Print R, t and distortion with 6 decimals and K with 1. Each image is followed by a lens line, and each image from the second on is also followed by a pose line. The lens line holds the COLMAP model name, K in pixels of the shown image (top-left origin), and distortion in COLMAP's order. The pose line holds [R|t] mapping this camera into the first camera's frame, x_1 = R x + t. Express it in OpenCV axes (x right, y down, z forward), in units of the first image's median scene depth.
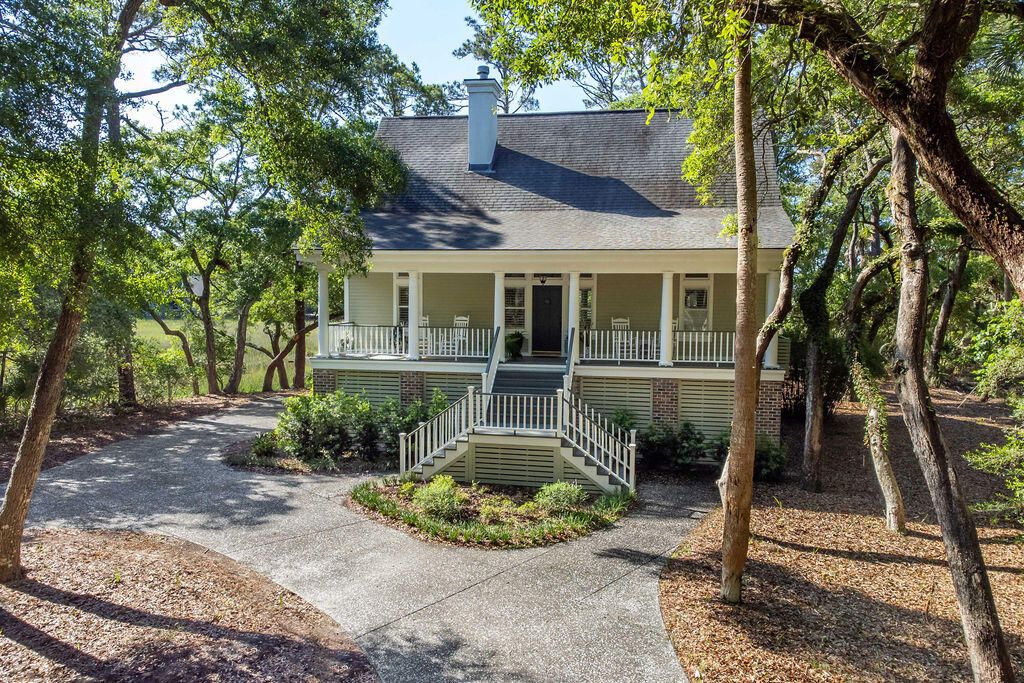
lens RADIAL K [[698.3, 0, 512.0], [0, 698.3, 341.5], [0, 0, 1]] dist [-0.009301, 0.026517]
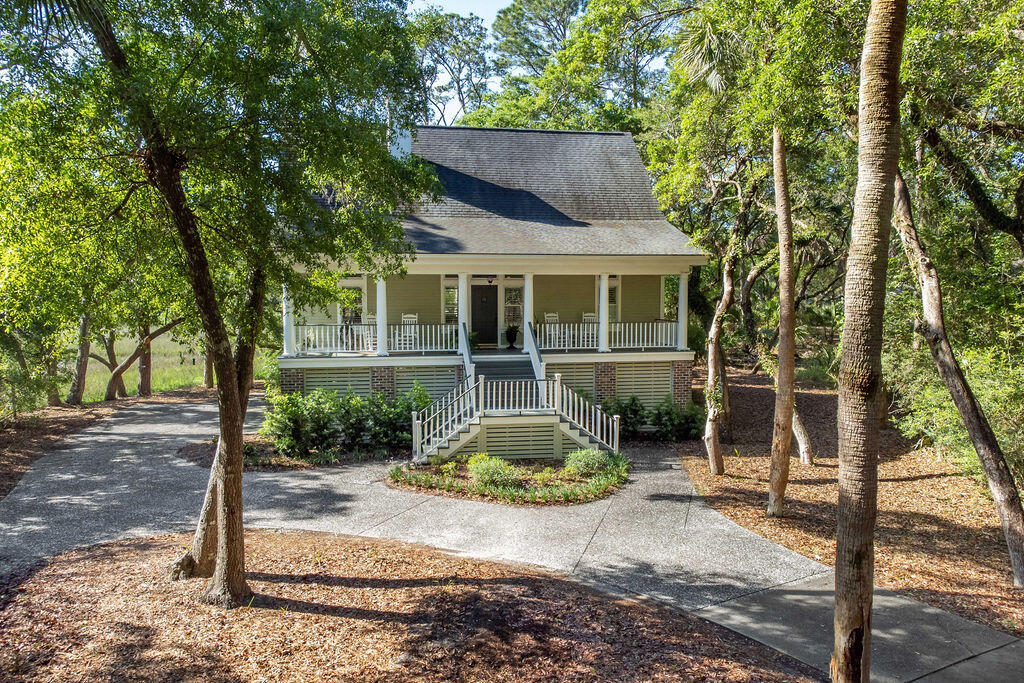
lens RADIAL K [[672.7, 0, 512.0], [0, 672.7, 341.5], [0, 0, 1]] dist [0.002345, -0.000454]
pose [[0.946446, -0.033024, 0.321168, -0.395523], [0.031823, 0.999453, 0.008992, 0.002350], [-0.321290, 0.001710, 0.946979, -0.052623]]
